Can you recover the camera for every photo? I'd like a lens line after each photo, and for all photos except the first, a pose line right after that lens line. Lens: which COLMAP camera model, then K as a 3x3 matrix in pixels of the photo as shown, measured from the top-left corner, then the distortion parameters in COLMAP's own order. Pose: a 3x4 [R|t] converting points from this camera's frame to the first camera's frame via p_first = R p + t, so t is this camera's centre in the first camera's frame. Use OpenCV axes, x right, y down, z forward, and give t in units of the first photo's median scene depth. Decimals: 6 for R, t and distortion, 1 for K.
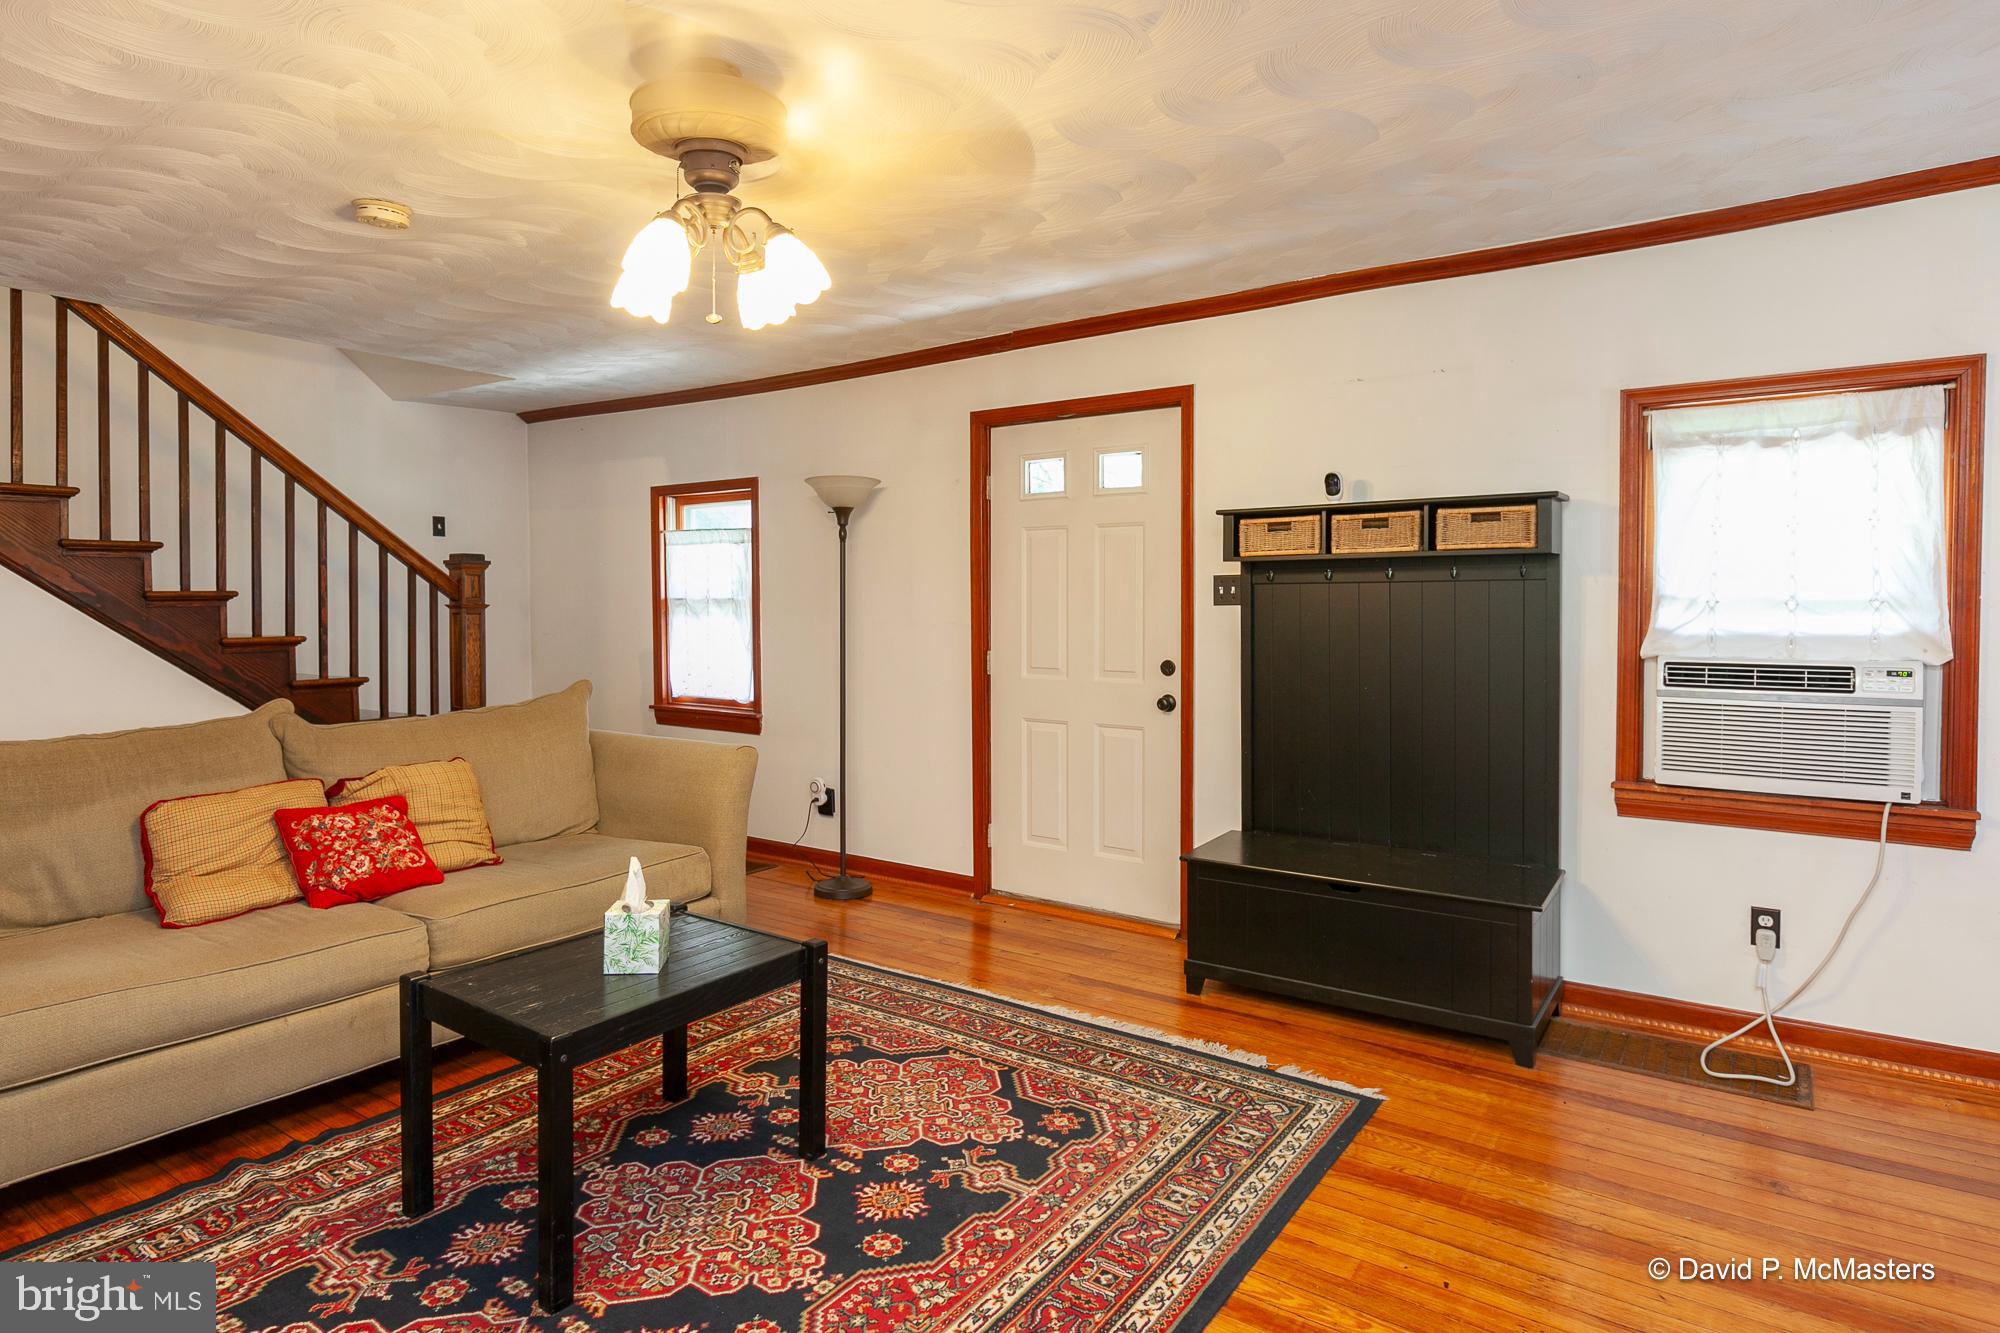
lens RADIAL K [[1098.9, 0, 1002.9], [0, 1098.9, 632.7], [0, 0, 1]] dist [0.002173, -0.003369]
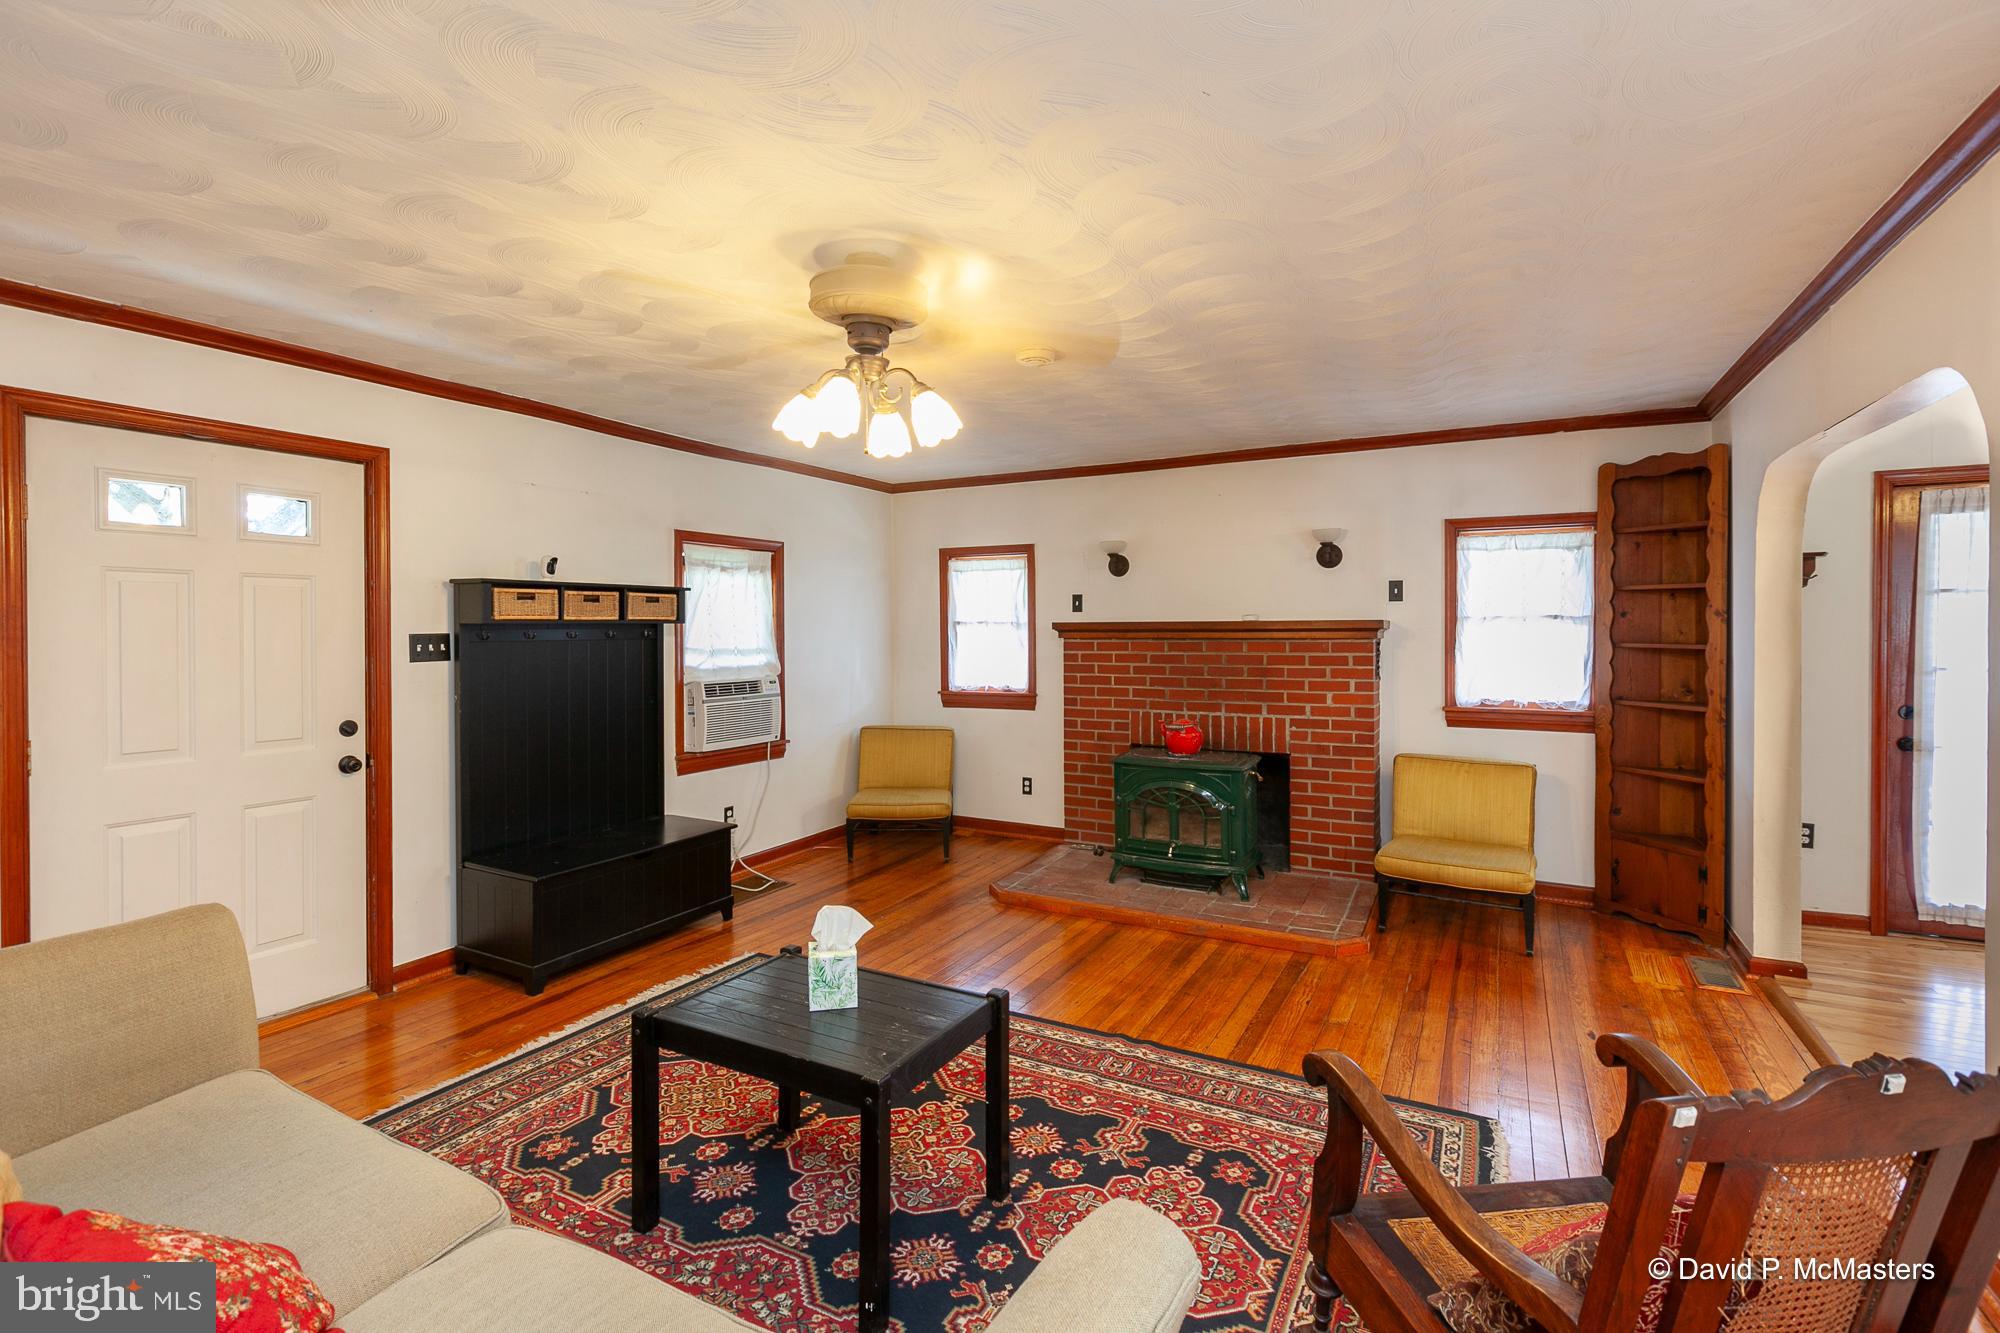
lens RADIAL K [[897.5, 0, 993.6], [0, 897.5, 631.5], [0, 0, 1]] dist [0.000020, -0.000094]
pose [[-0.107458, 0.000041, 0.994210, -0.981933], [0.030214, 0.999538, 0.003224, -0.054327], [-0.993750, 0.030385, -0.107409, 0.721676]]
